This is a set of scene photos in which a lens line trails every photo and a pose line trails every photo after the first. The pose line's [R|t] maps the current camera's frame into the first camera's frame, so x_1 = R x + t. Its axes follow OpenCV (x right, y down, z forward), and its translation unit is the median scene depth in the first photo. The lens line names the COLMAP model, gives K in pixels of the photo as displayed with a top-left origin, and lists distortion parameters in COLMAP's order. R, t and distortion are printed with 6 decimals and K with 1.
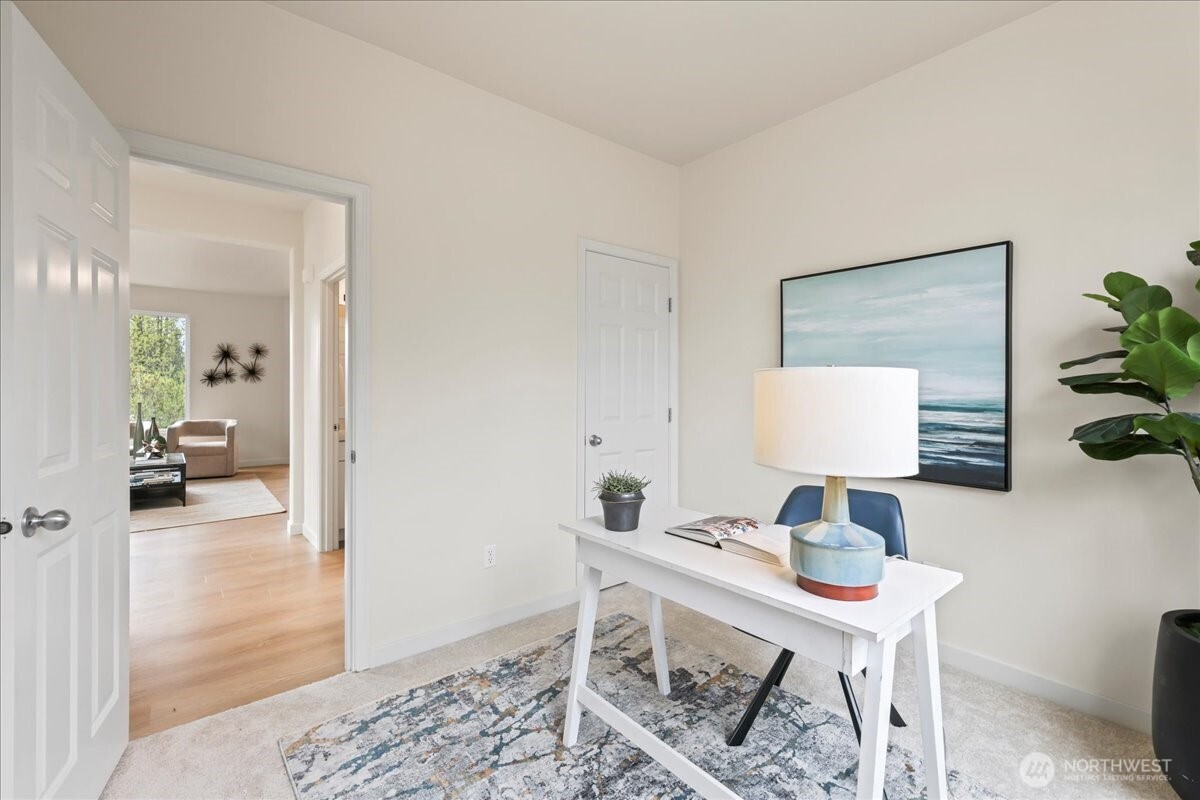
lens RADIAL K [[527.4, 0, 603.9], [0, 527.4, 391.4], [0, 0, 1]] dist [0.001672, -0.000232]
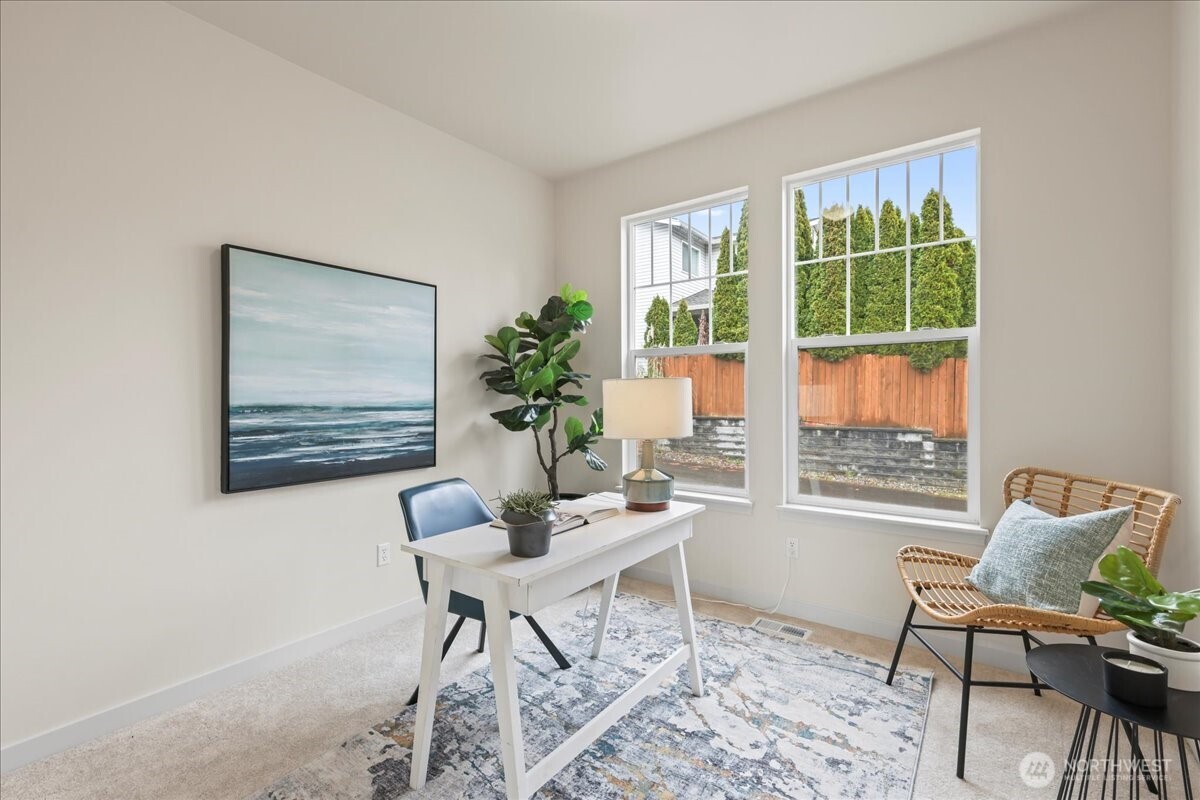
lens RADIAL K [[527.4, 0, 604.1], [0, 527.4, 402.9], [0, 0, 1]] dist [0.001672, -0.000232]
pose [[-0.241461, -0.016938, 0.970263, -0.657114], [0.012424, 0.999712, 0.020544, 0.000585], [-0.970331, 0.017015, -0.241181, 0.871822]]
